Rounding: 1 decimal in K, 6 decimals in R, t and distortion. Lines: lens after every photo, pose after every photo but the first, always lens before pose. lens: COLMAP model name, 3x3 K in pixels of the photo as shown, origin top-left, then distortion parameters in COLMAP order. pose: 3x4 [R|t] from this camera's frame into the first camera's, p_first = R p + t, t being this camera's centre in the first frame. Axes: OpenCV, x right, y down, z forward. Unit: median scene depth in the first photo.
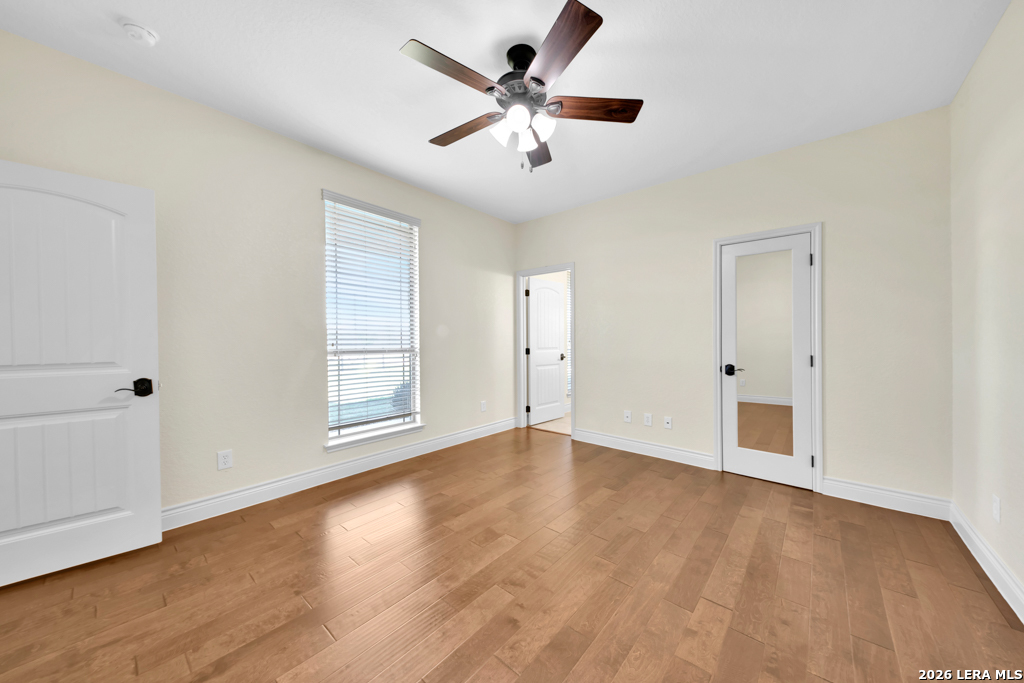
lens RADIAL K [[365.9, 0, 508.9], [0, 365.9, 339.4], [0, 0, 1]] dist [0.000311, -0.000125]
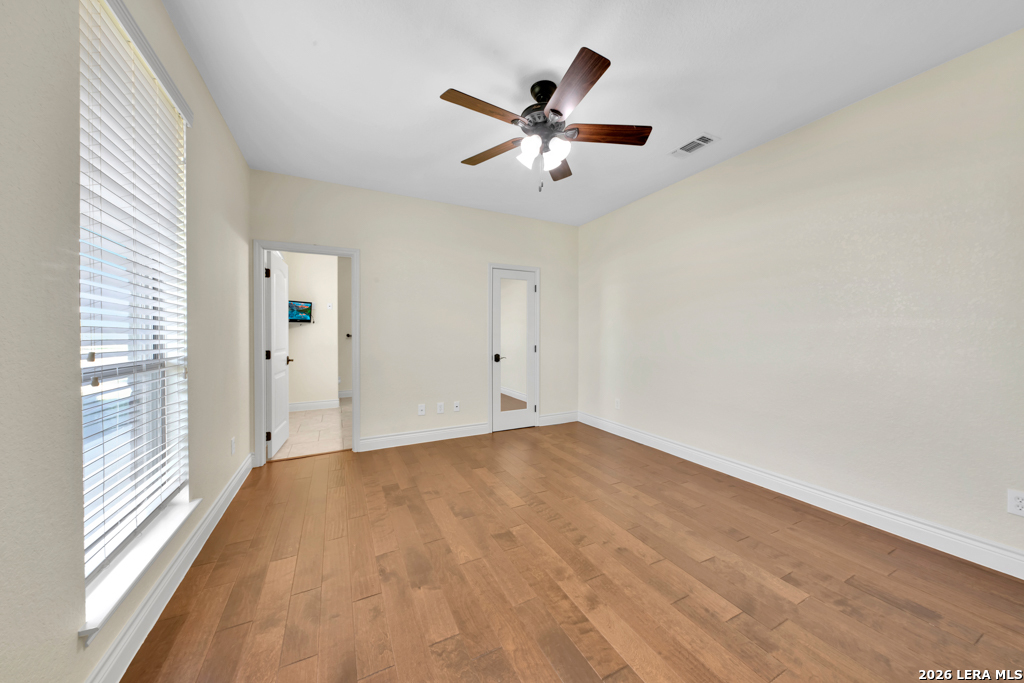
lens RADIAL K [[351.4, 0, 536.3], [0, 351.4, 331.2], [0, 0, 1]] dist [0.017393, -0.000008]
pose [[0.335267, 0.009055, 0.942080, -0.762948], [0.005917, 0.999914, -0.011716, -0.004514], [-0.942104, 0.009502, 0.335185, 0.495920]]
